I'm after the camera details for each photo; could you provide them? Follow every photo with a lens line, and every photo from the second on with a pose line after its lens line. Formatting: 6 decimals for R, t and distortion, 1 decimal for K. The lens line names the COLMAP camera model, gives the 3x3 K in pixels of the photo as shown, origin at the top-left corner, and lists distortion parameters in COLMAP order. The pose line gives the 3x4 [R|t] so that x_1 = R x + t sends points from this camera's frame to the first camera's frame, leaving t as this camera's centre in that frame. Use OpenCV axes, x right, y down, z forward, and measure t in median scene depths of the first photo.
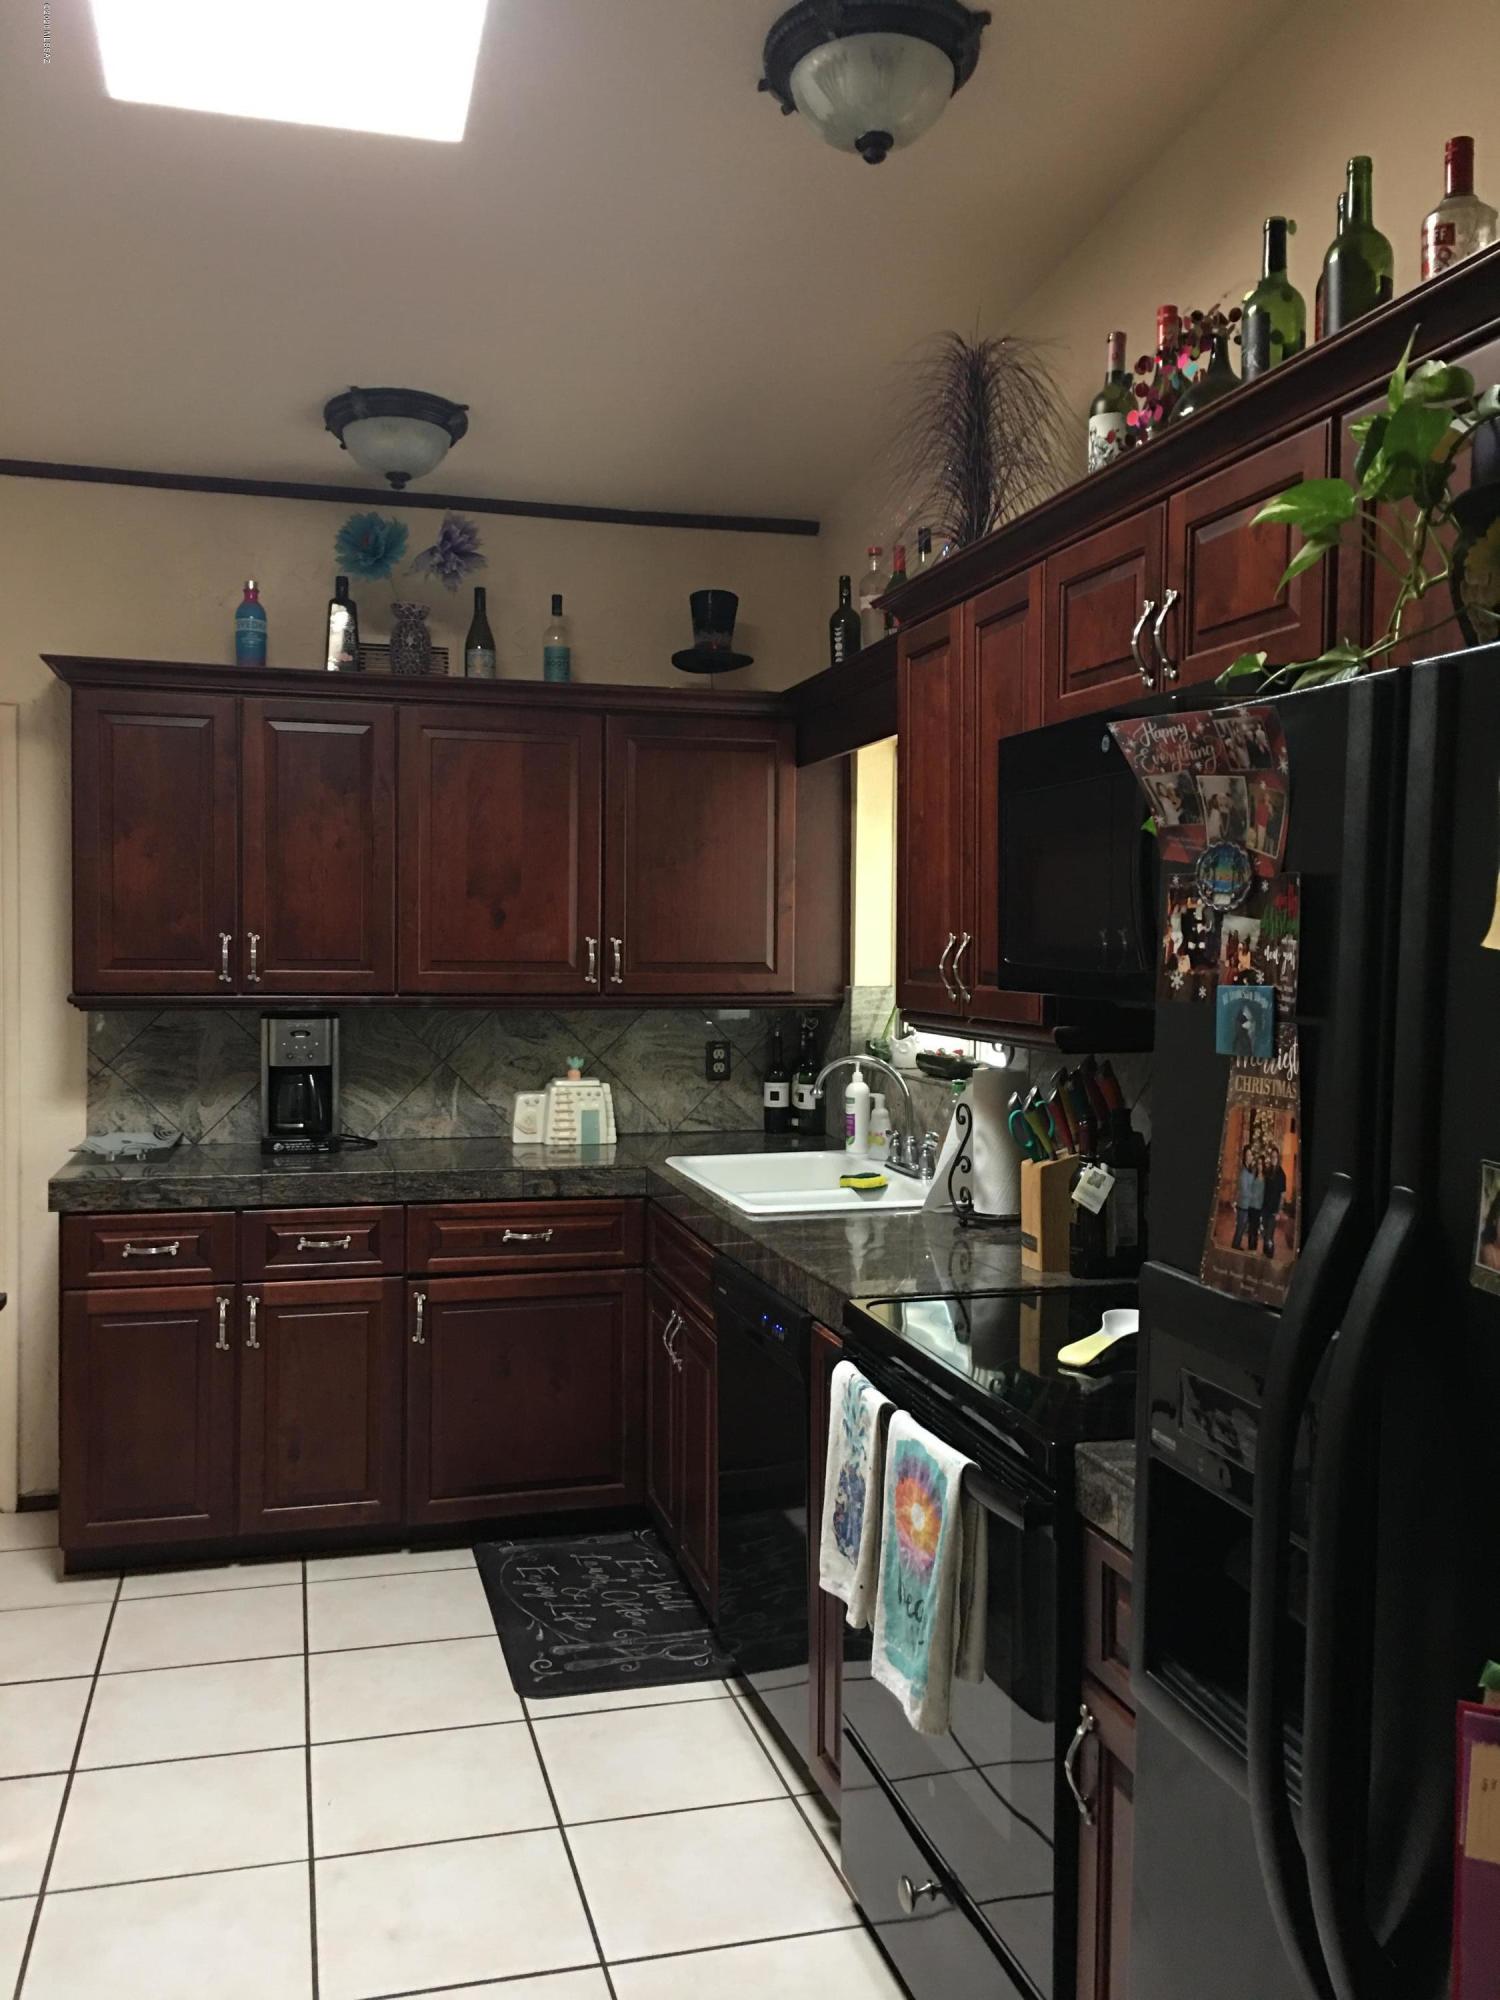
lens RADIAL K [[1693.3, 0, 751.0], [0, 1693.3, 998.8], [0, 0, 1]] dist [0.046828, -0.076782]
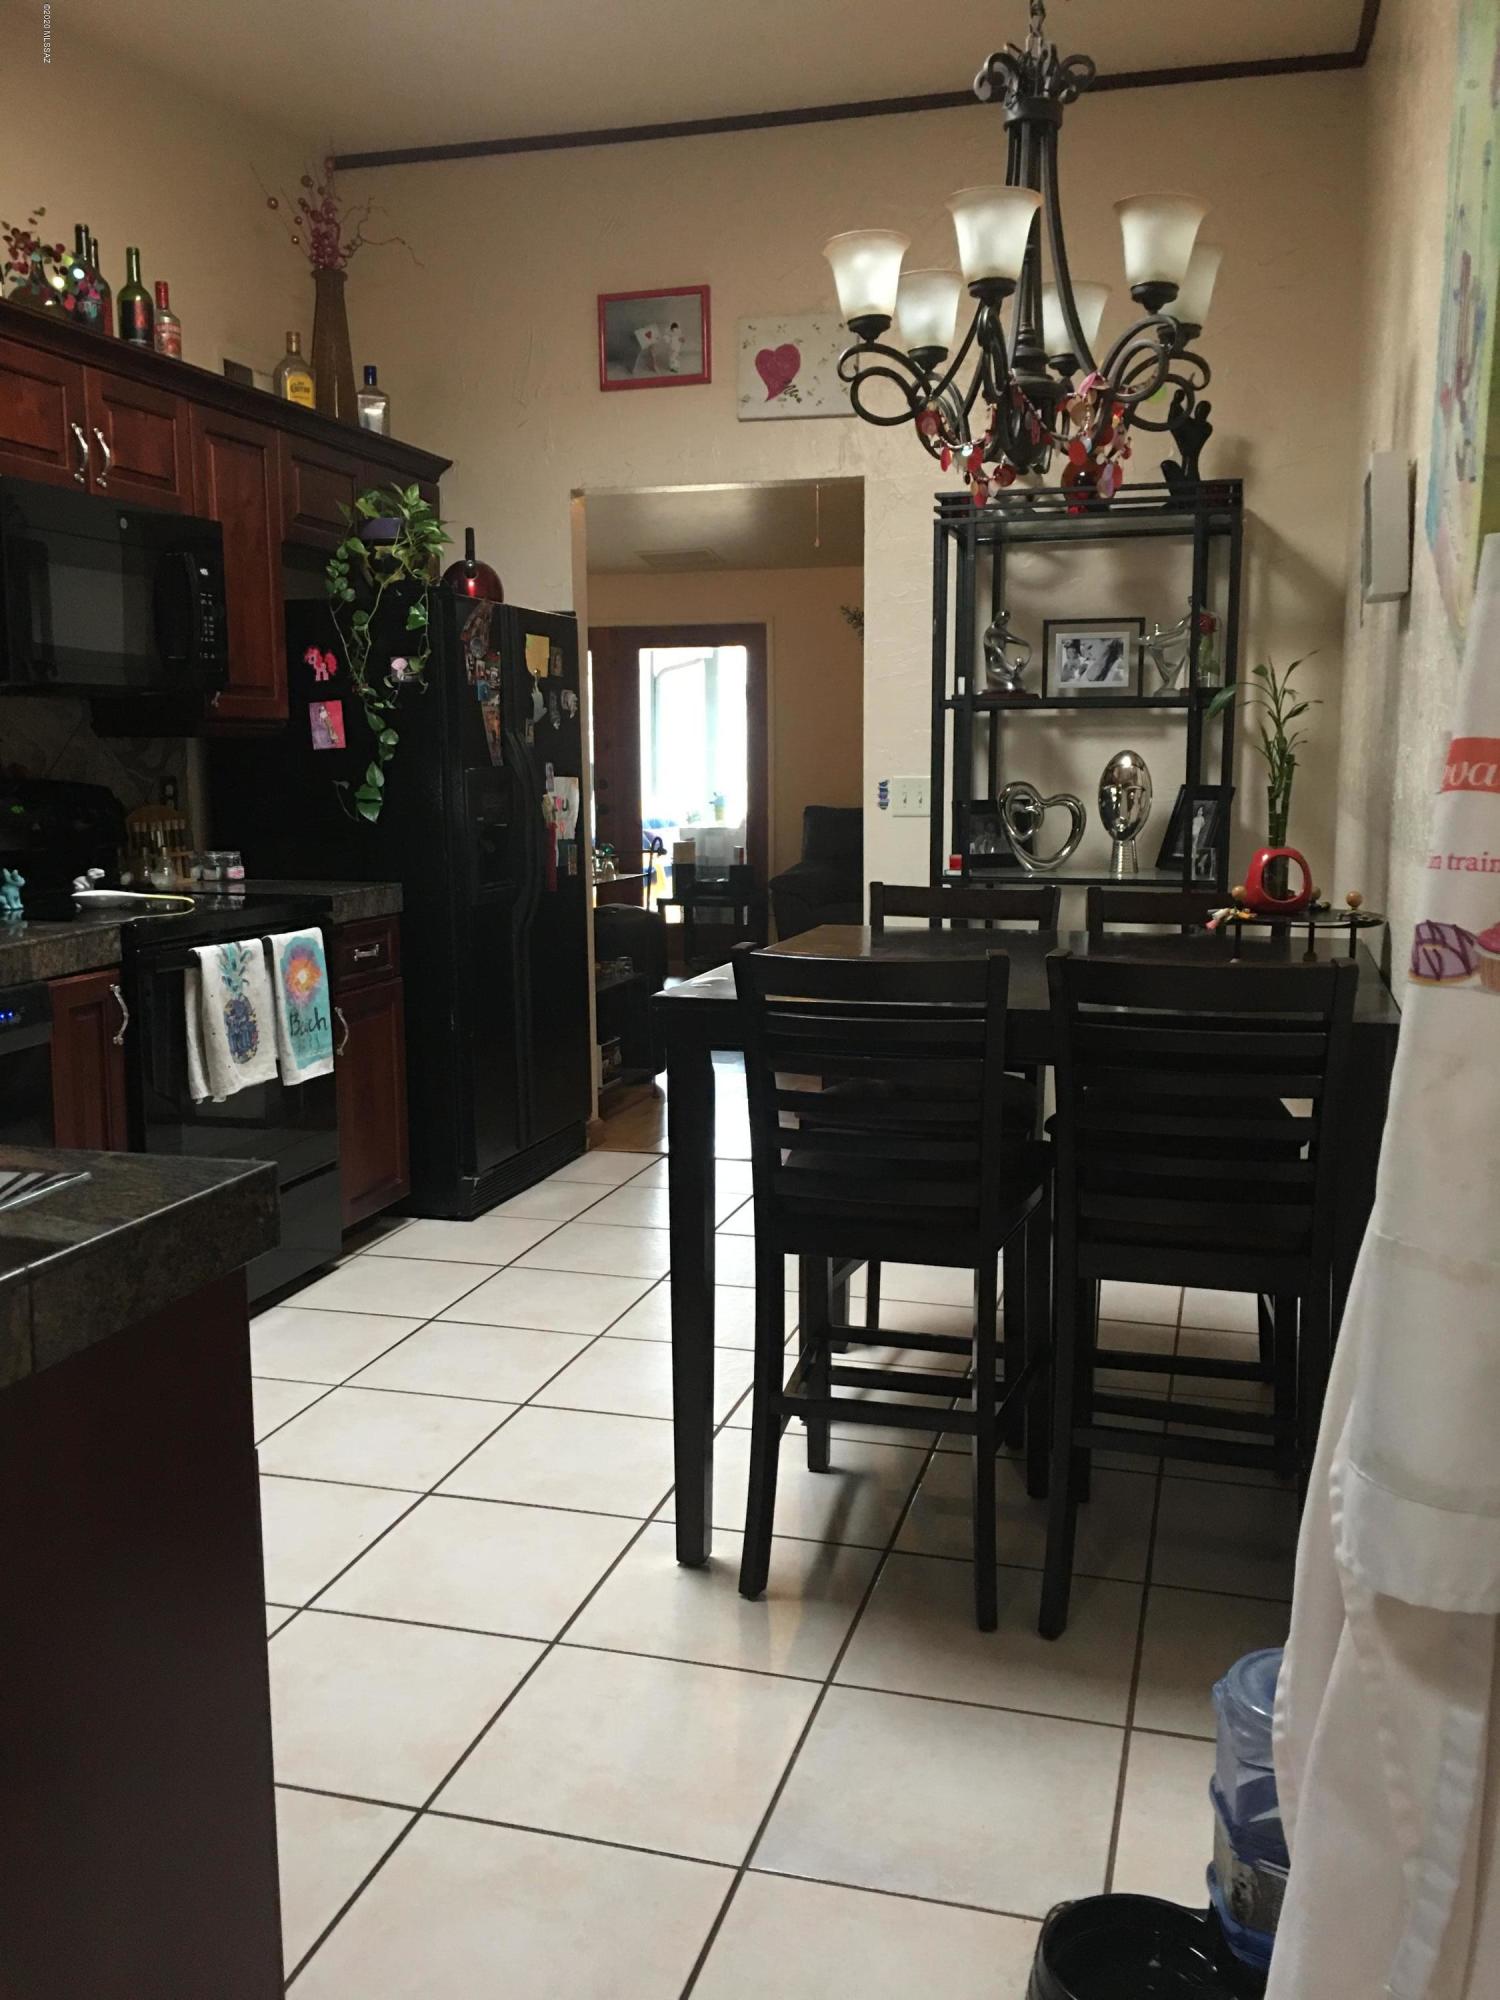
lens RADIAL K [[1693.3, 0, 764.7], [0, 1693.3, 1008.6], [0, 0, 1]] dist [0.046828, -0.076782]
pose [[-0.853143, -0.084846, 0.514732, -2.062399], [0.016041, 0.981952, 0.188447, 0.006293], [-0.521431, 0.169029, -0.836384, 3.710007]]
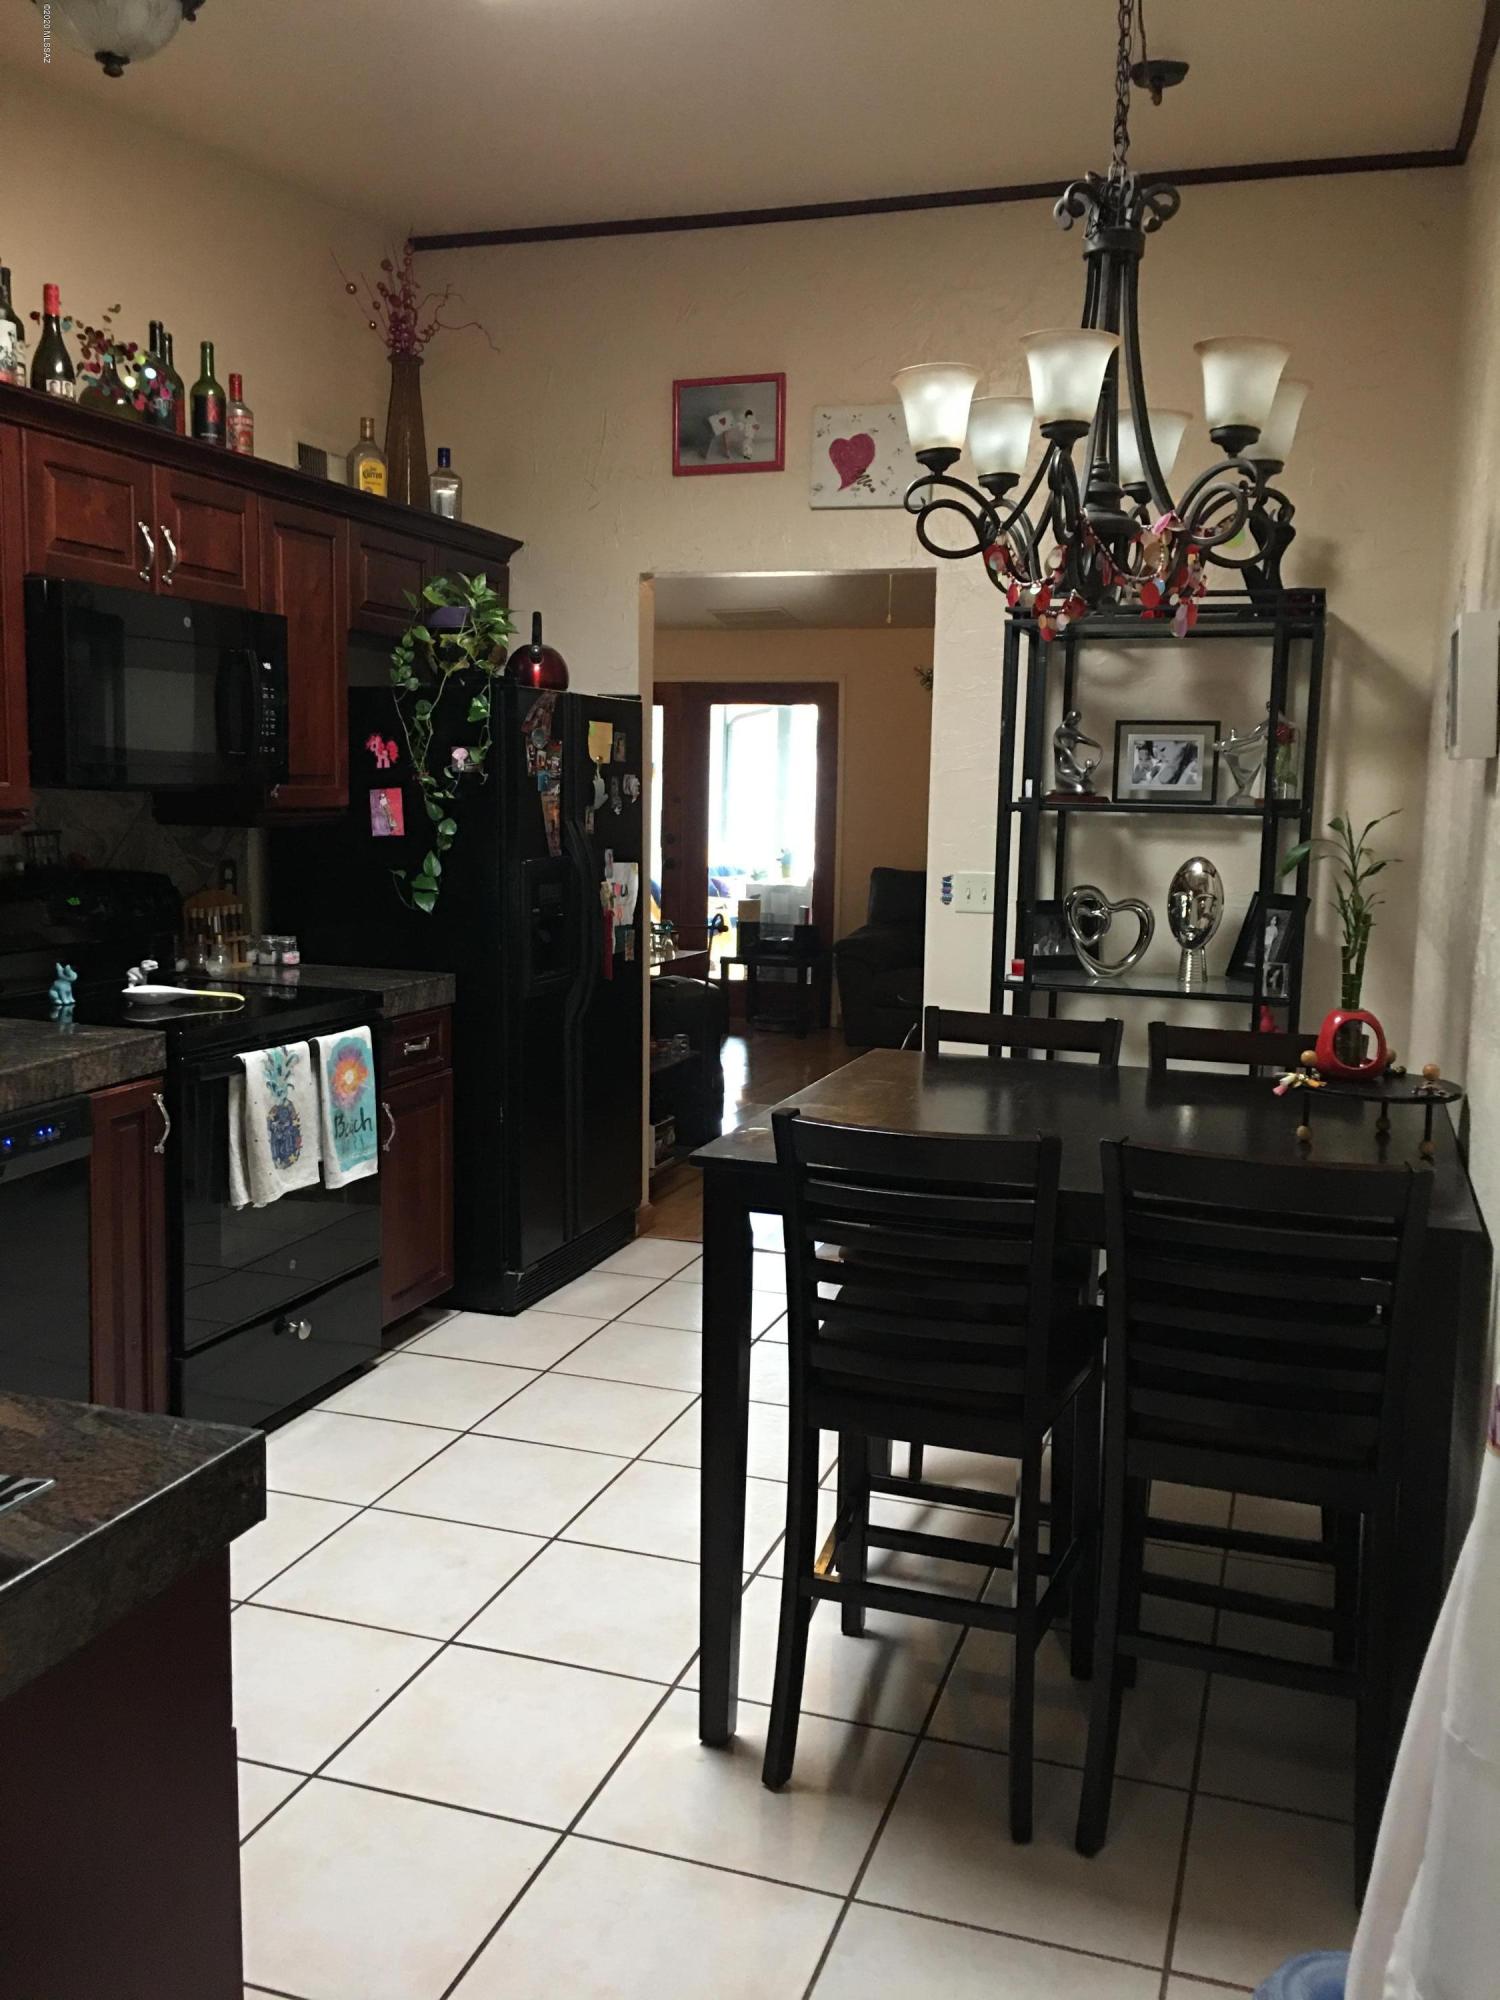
lens RADIAL K [[1693.3, 0, 755.7], [0, 1693.3, 1008.4], [0, 0, 1]] dist [0.046828, -0.076782]
pose [[-0.826271, -0.100679, 0.554202, -2.036640], [-0.005153, 0.985206, 0.171295, -0.124284], [-0.563249, 0.138680, -0.814567, 3.619288]]
